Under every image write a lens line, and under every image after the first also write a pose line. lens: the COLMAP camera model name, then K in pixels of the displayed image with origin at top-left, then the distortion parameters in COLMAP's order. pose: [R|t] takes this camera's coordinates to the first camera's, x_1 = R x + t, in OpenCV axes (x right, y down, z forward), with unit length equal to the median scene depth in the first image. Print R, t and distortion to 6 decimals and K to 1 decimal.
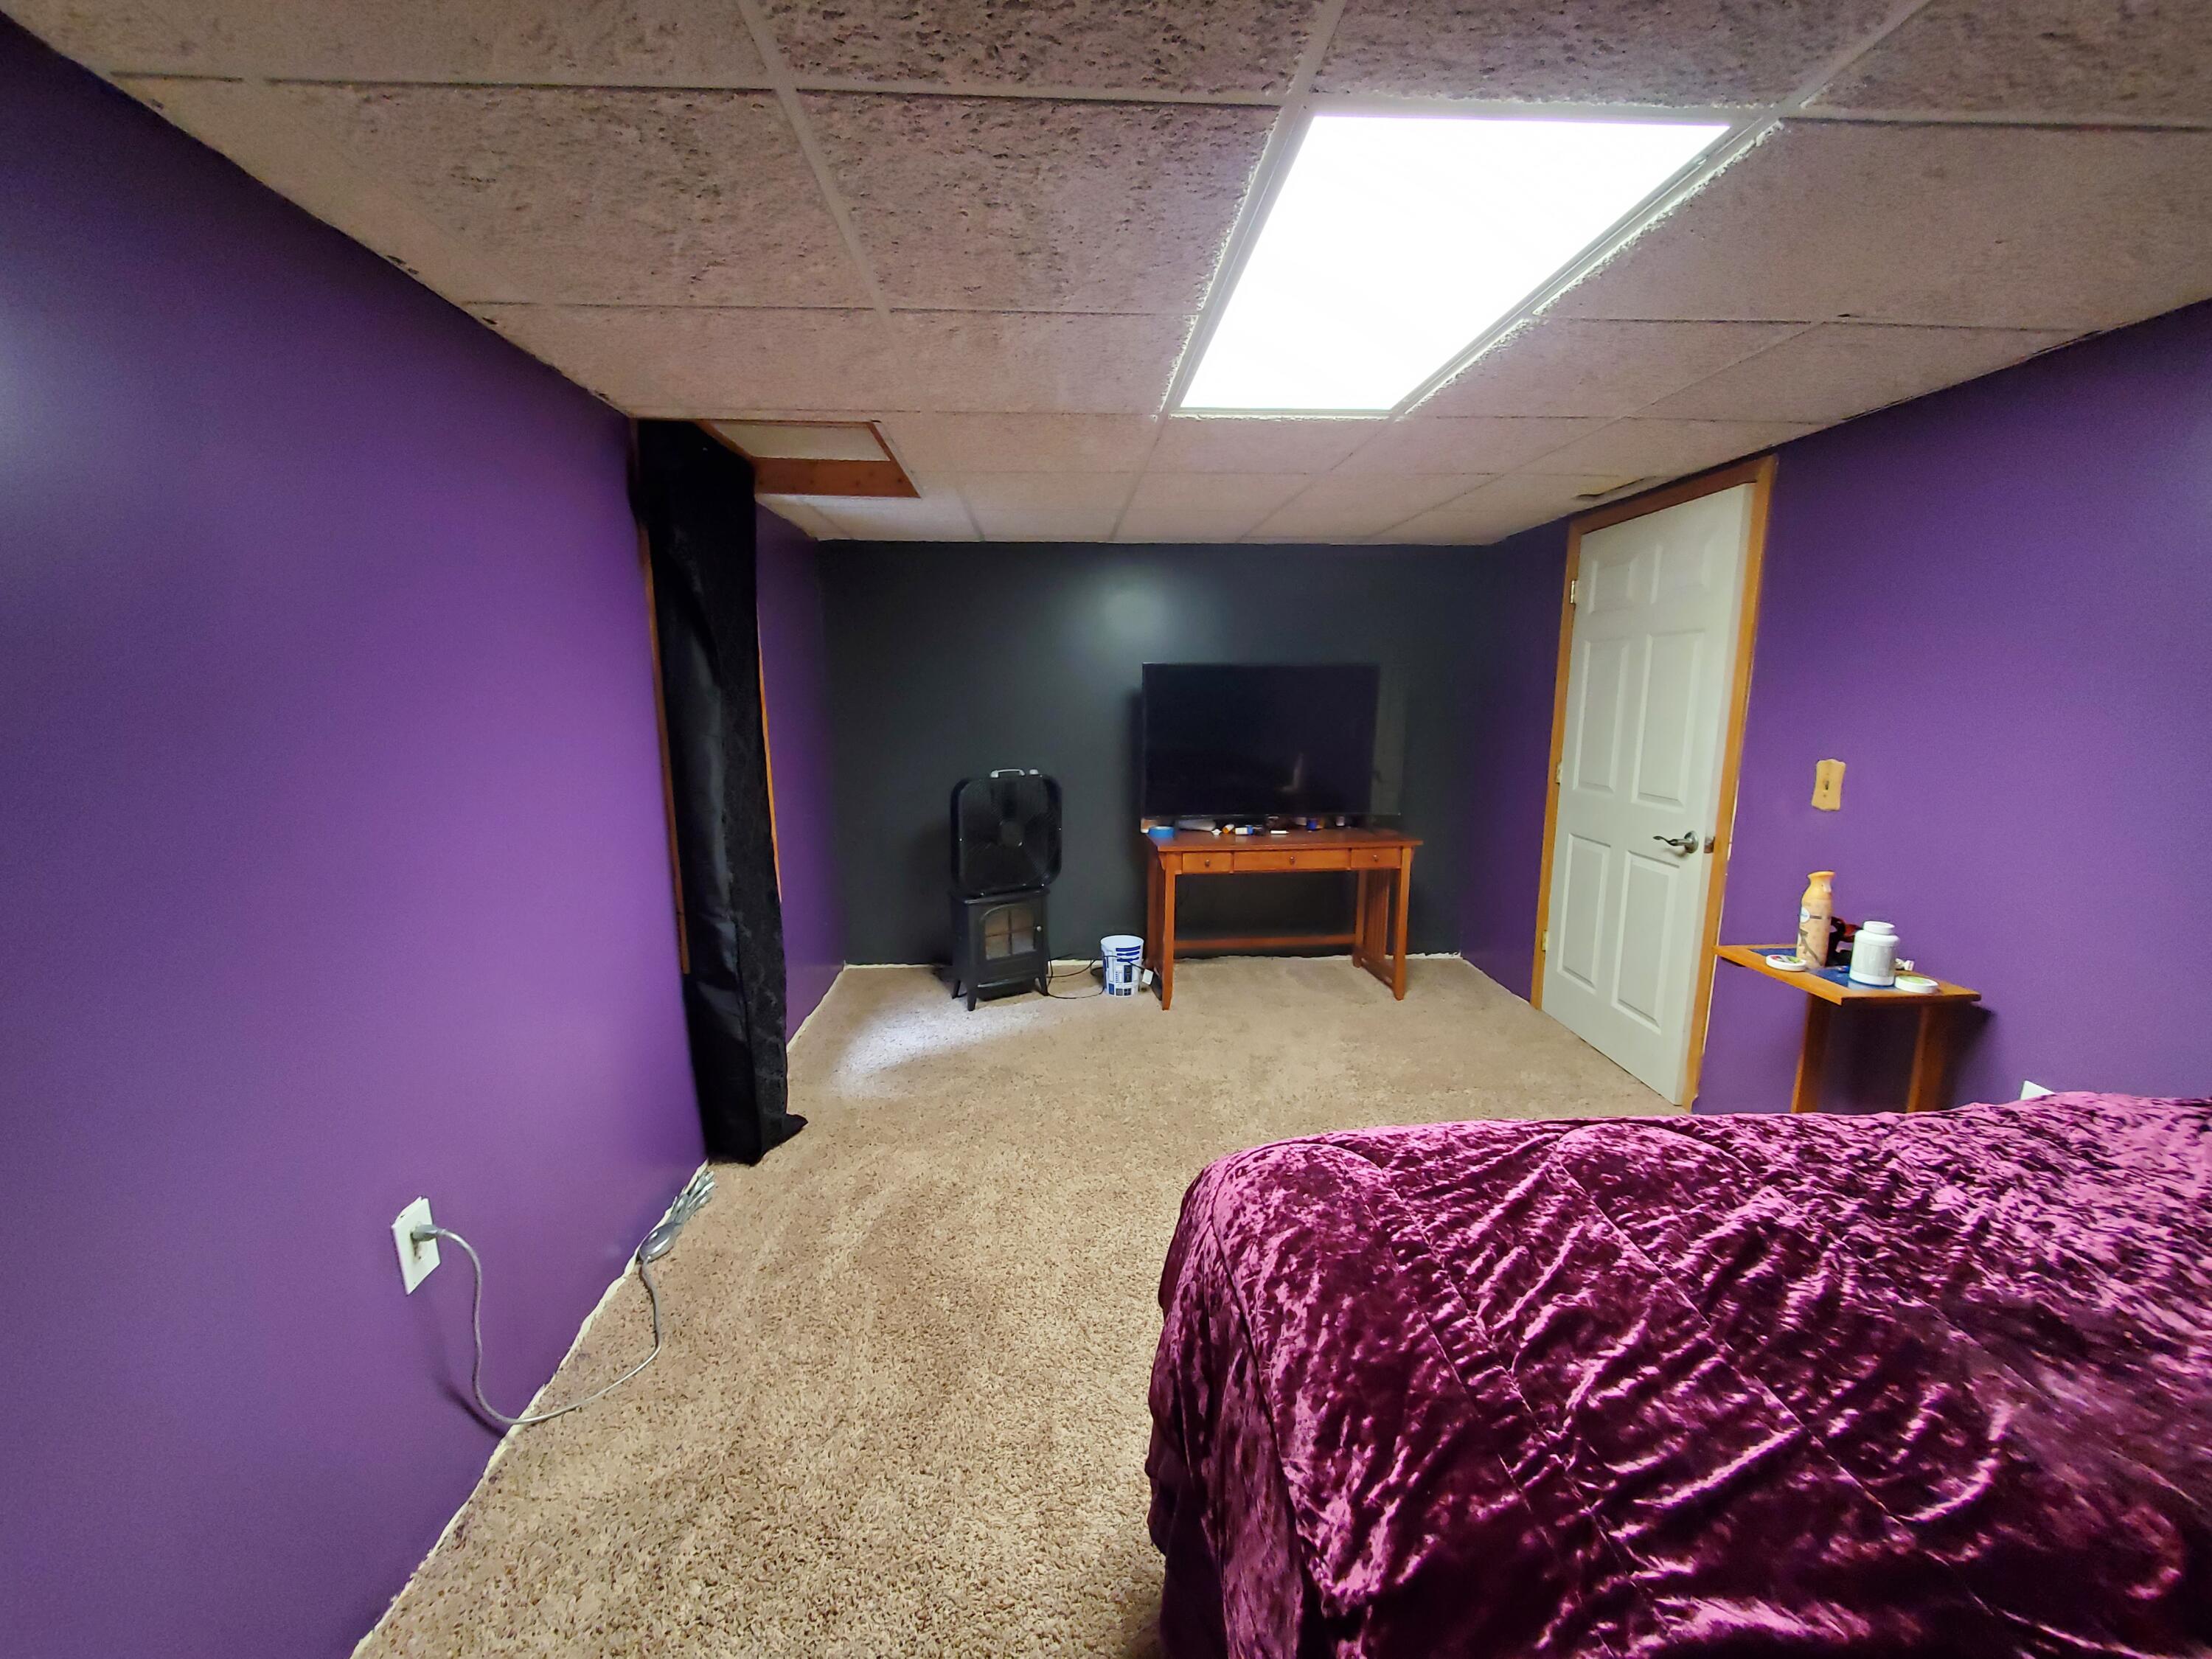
lens RADIAL K [[870.7, 0, 1099.5], [0, 870.7, 836.8], [0, 0, 1]] dist [0.001875, -0.000172]
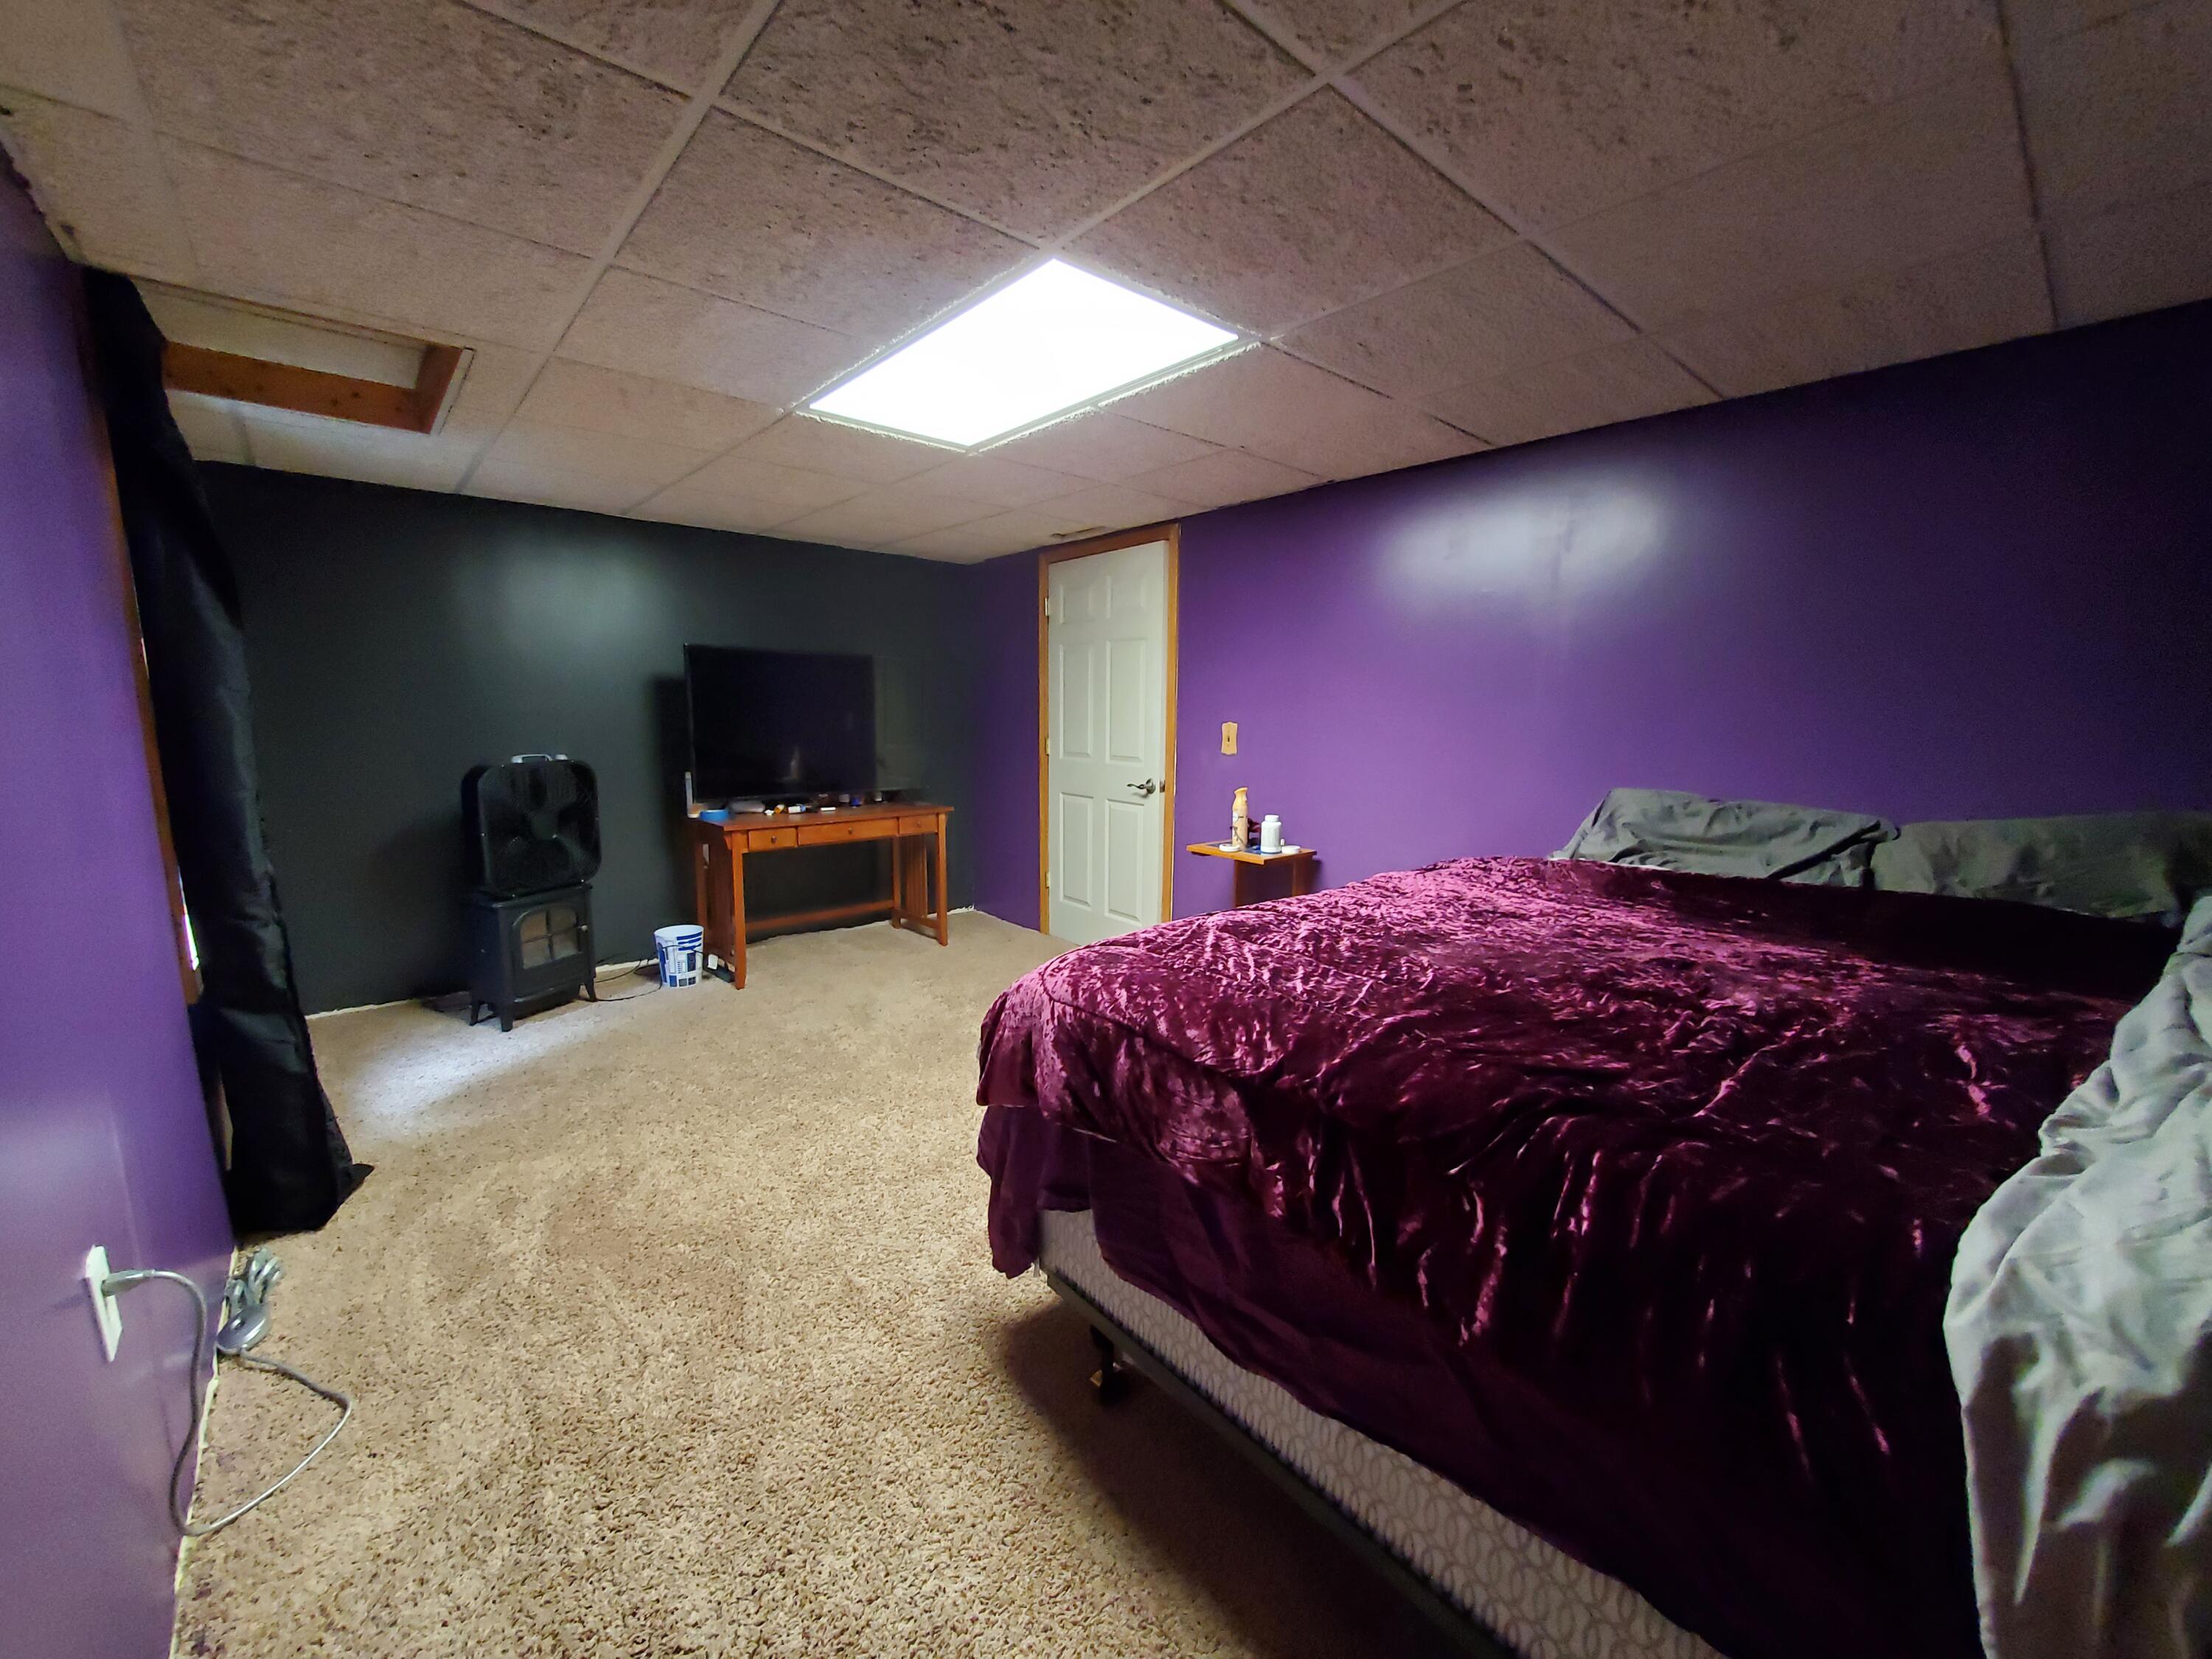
lens RADIAL K [[870.7, 0, 1099.5], [0, 870.7, 836.8], [0, 0, 1]] dist [0.001875, -0.000172]
pose [[0.792414, -0.078472, 0.604914, -0.259050], [0.087401, 0.996064, 0.014722, 0.060612], [-0.603689, 0.041204, 0.796154, -0.082444]]
